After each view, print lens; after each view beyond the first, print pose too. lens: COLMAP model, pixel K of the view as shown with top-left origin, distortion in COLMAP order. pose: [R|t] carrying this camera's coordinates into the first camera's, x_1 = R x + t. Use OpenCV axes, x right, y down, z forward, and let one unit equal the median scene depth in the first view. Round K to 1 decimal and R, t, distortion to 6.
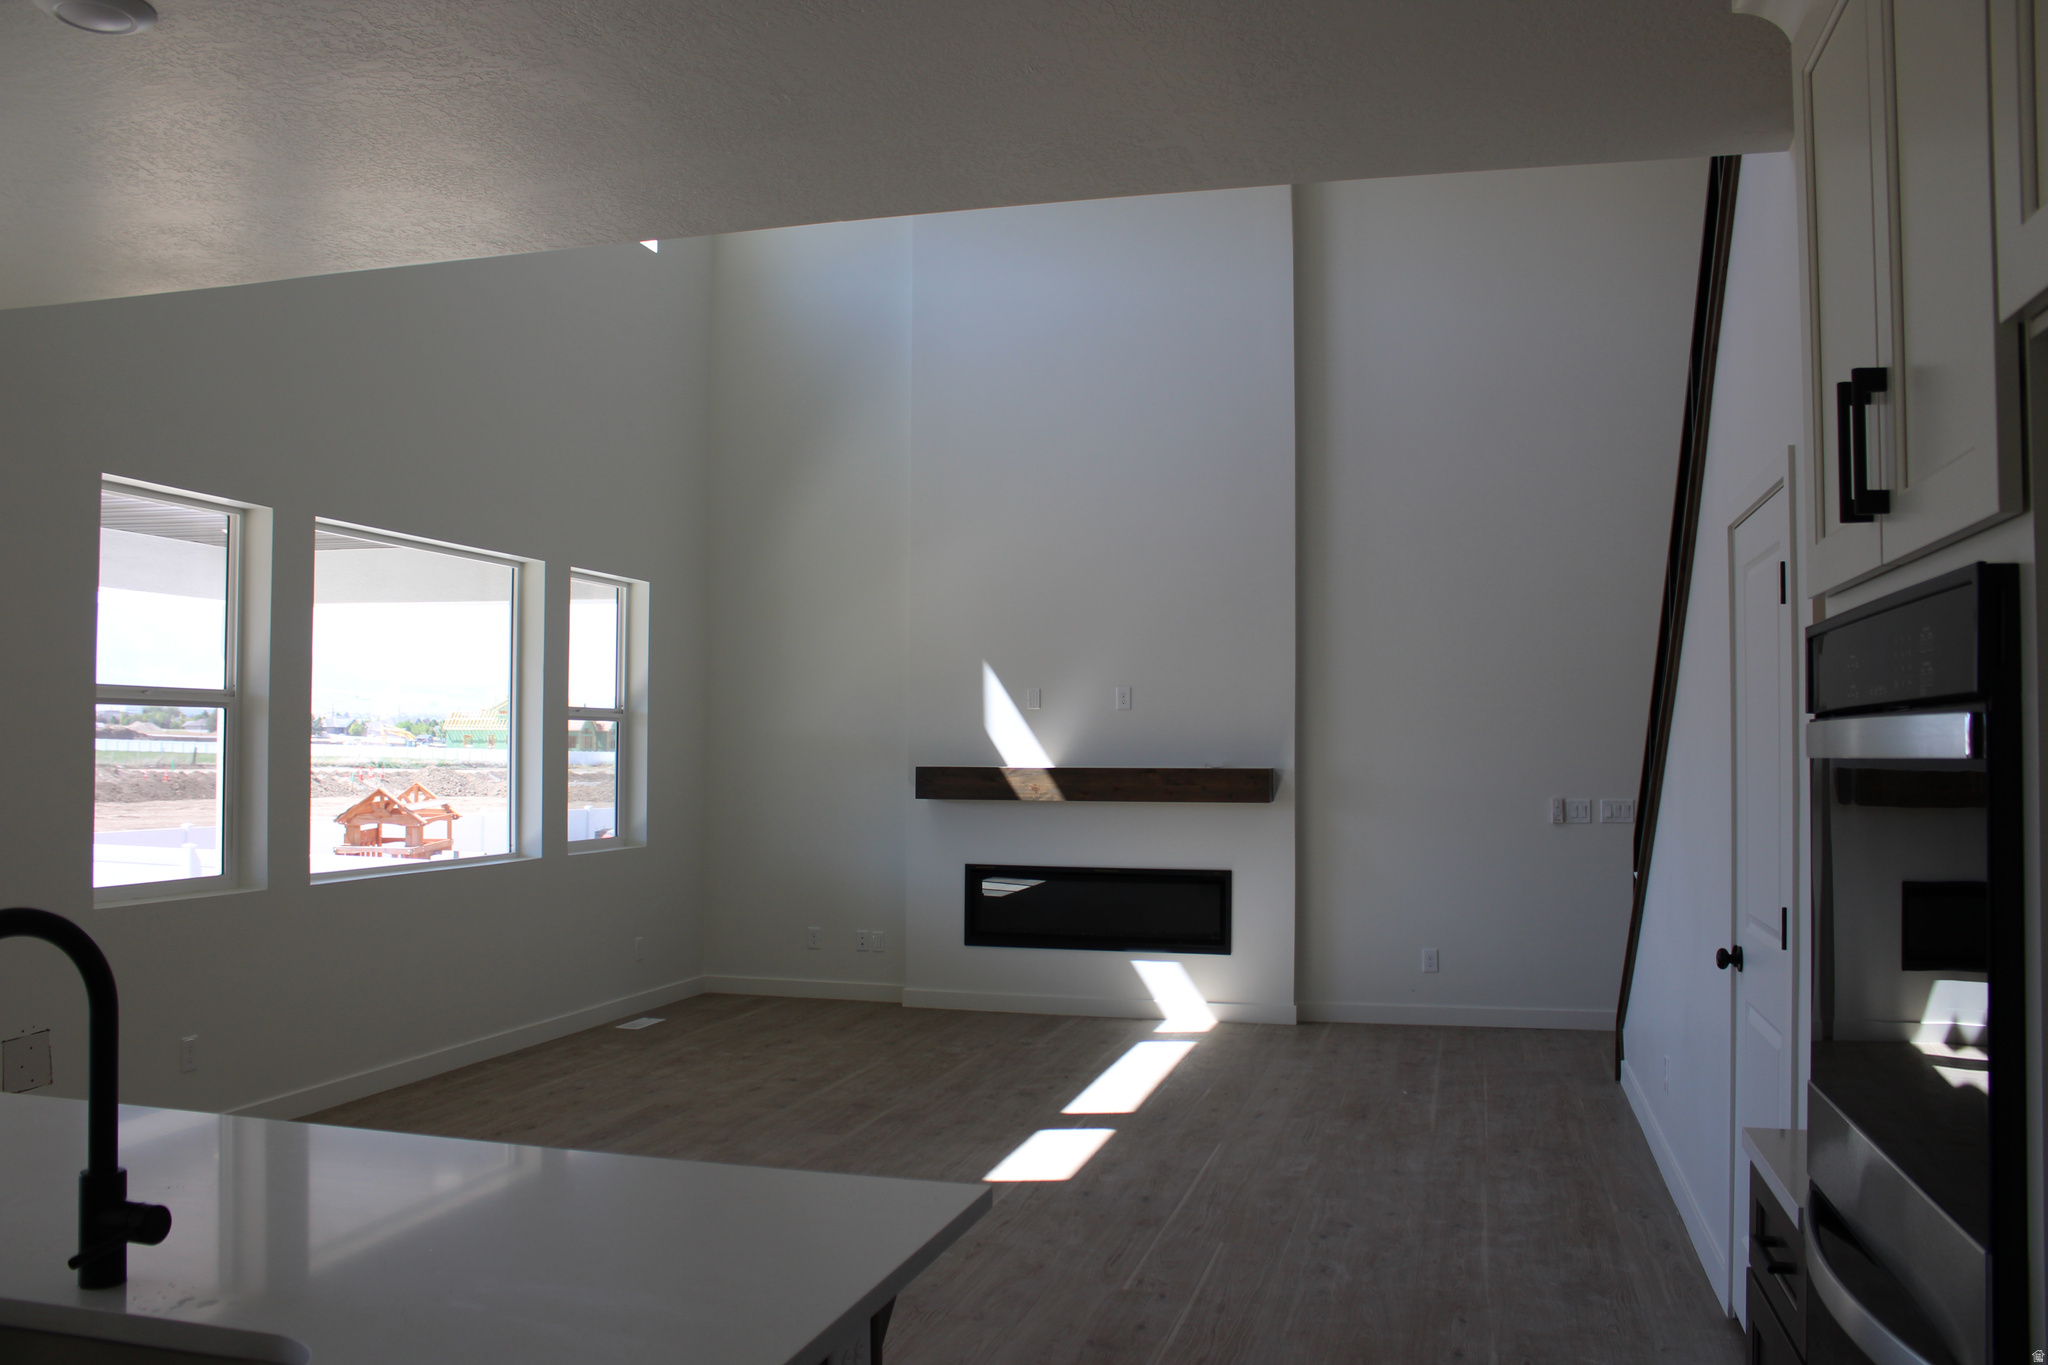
lens RADIAL K [[1730.8, 0, 980.6], [0, 1730.8, 694.8], [0, 0, 1]] dist [-0.086762, 0.048007]
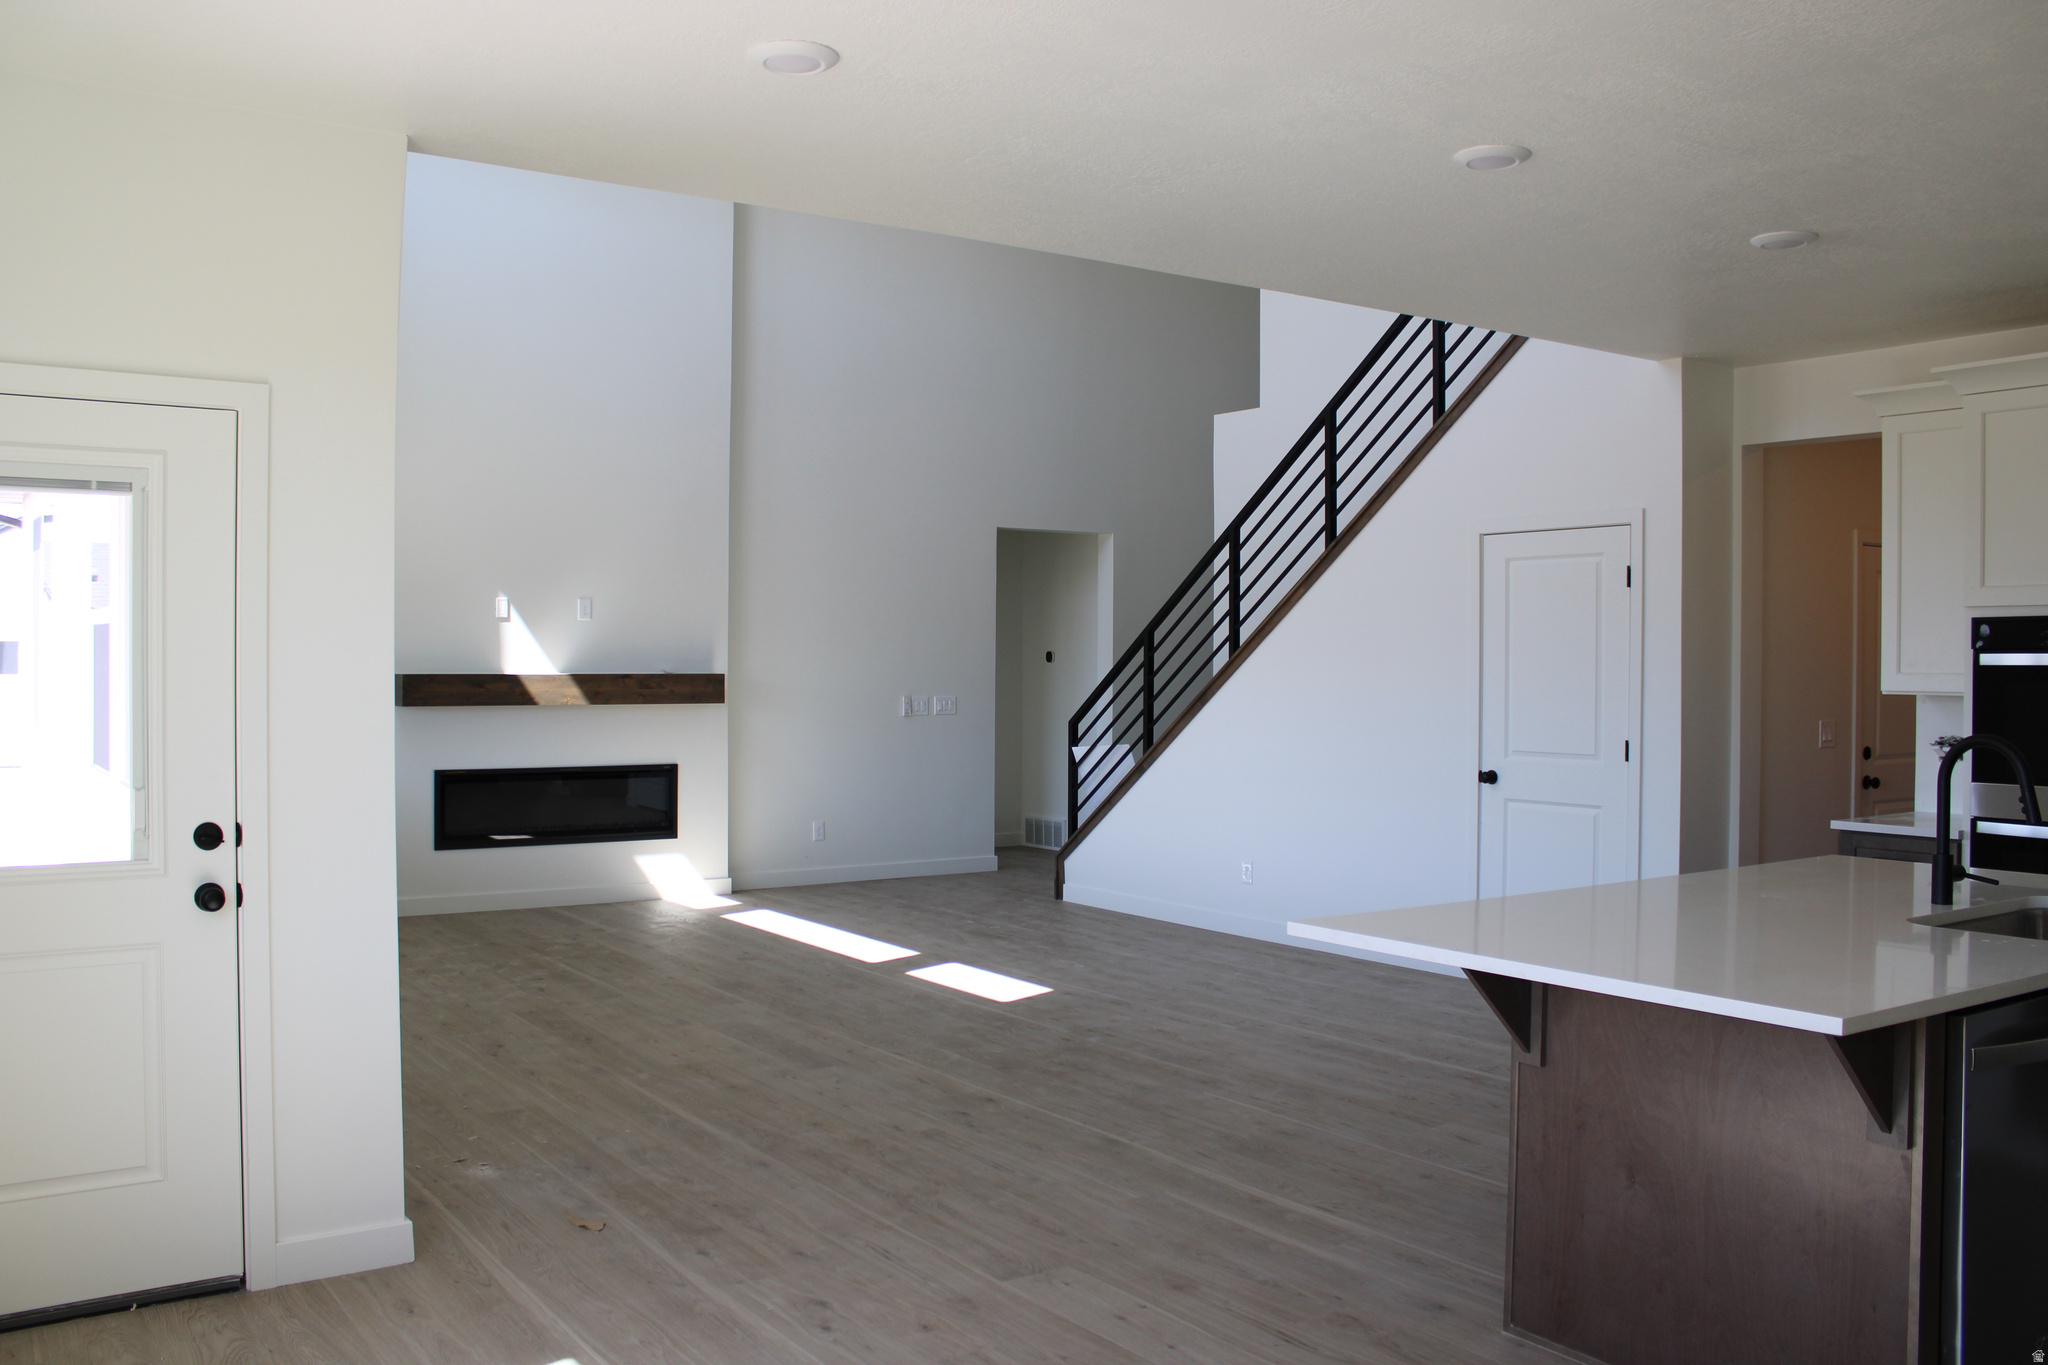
lens RADIAL K [[1730.8, 0, 1023.0], [0, 1730.8, 682.6], [0, 0, 1]] dist [-0.086762, 0.048007]
pose [[0.650084, -0.010482, 0.759790, -0.572458], [-0.026756, 0.998969, 0.036674, 0.001170], [-0.759391, -0.044170, 0.649133, 0.099943]]
